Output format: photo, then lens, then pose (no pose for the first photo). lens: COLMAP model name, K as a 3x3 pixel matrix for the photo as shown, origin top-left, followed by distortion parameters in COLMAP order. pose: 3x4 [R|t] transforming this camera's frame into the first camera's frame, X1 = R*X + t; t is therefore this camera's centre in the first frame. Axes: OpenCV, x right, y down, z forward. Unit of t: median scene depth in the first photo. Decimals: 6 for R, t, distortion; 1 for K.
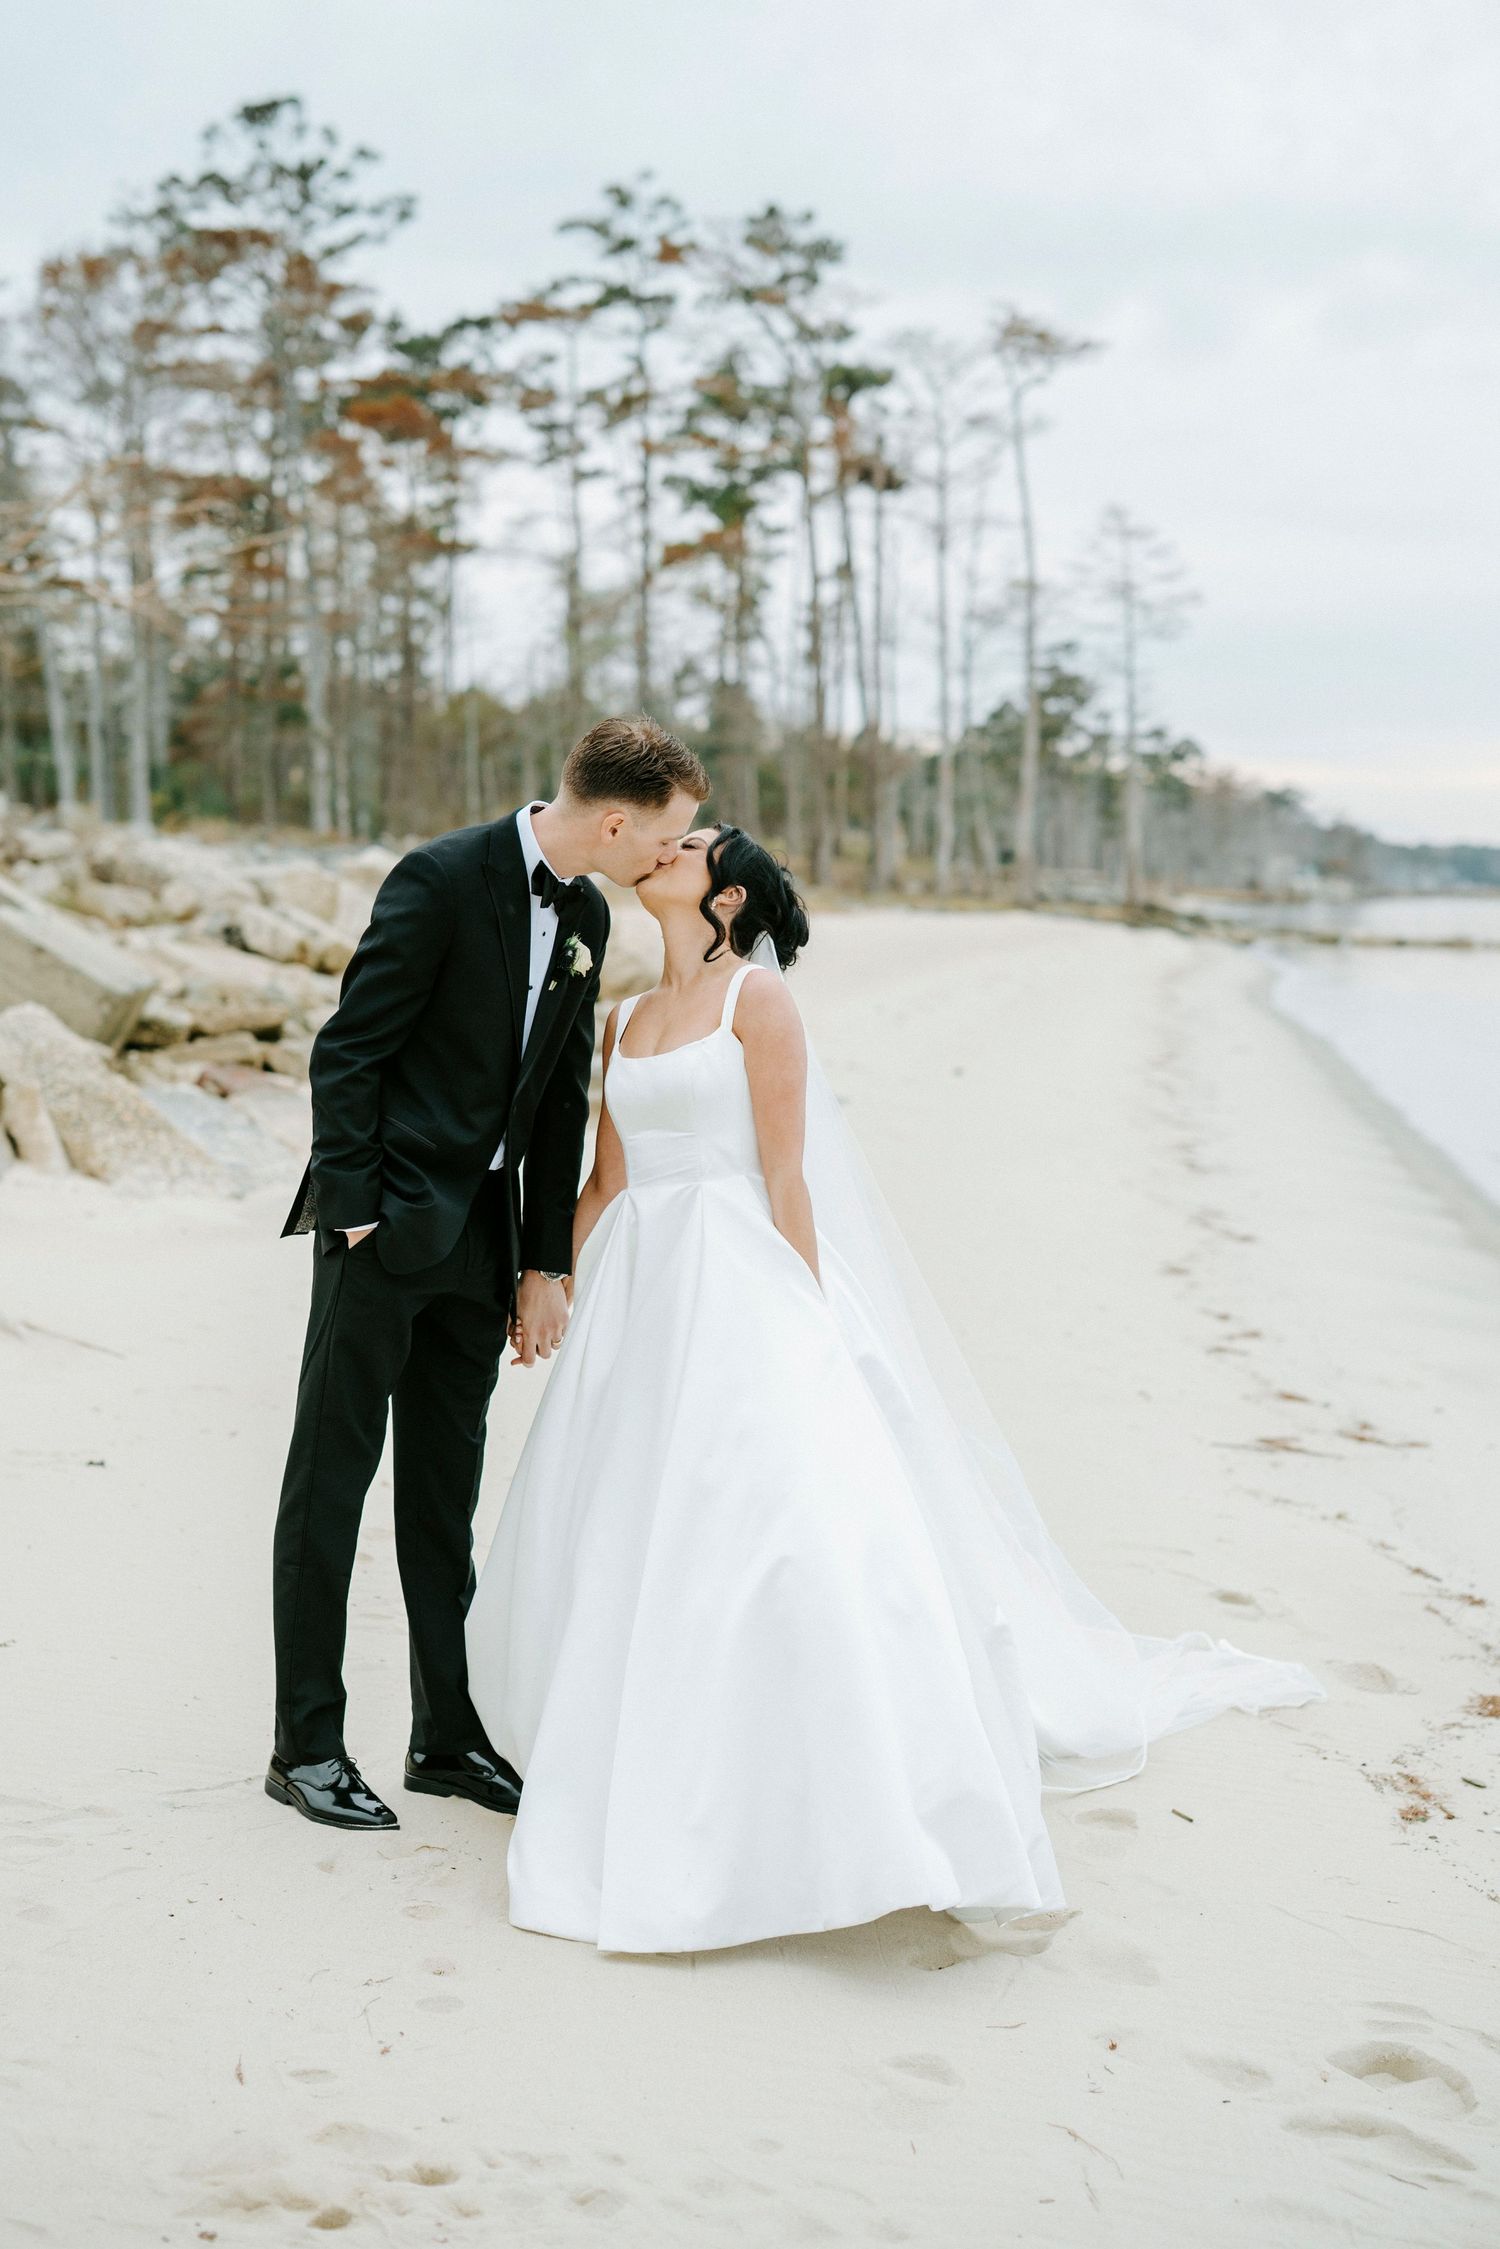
lens RADIAL K [[3562.6, 0, 649.1], [0, 3562.6, 1085.6], [0, 0, 1]] dist [-0.038785, -0.039828]
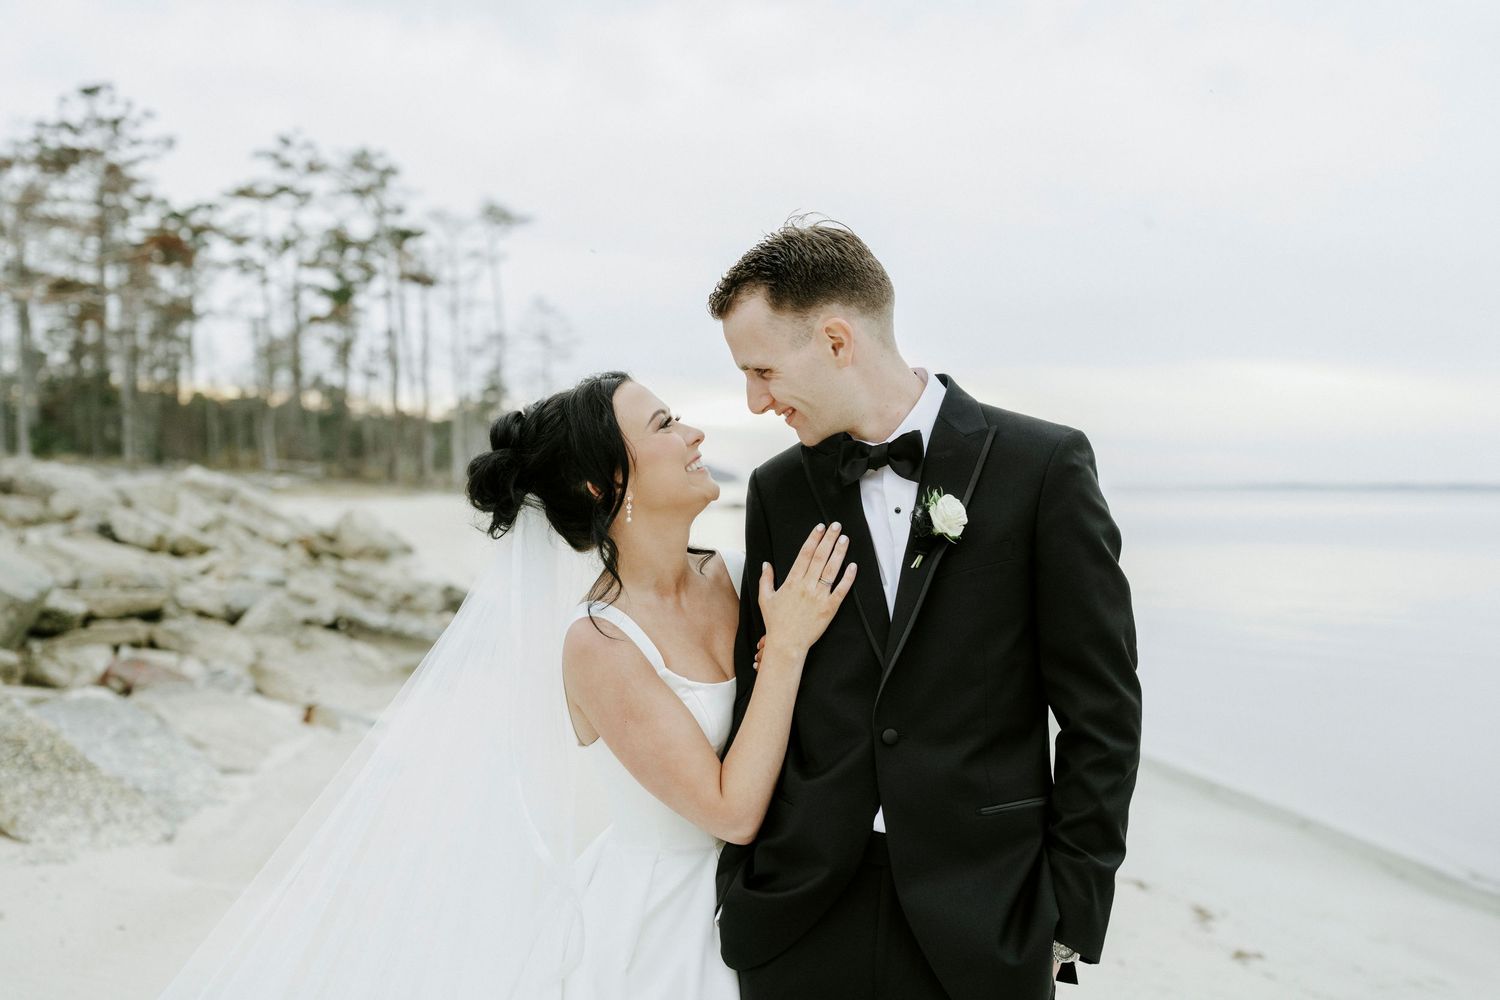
lens RADIAL K [[1565.1, 0, 749.7], [0, 1565.1, 429.2], [0, 0, 1]] dist [-0.007679, -0.008535]
pose [[0.956458, -0.008968, 0.291732, -0.017277], [0.034694, 0.995934, -0.083131, -0.007094], [-0.289800, 0.089633, 0.952881, 0.108496]]
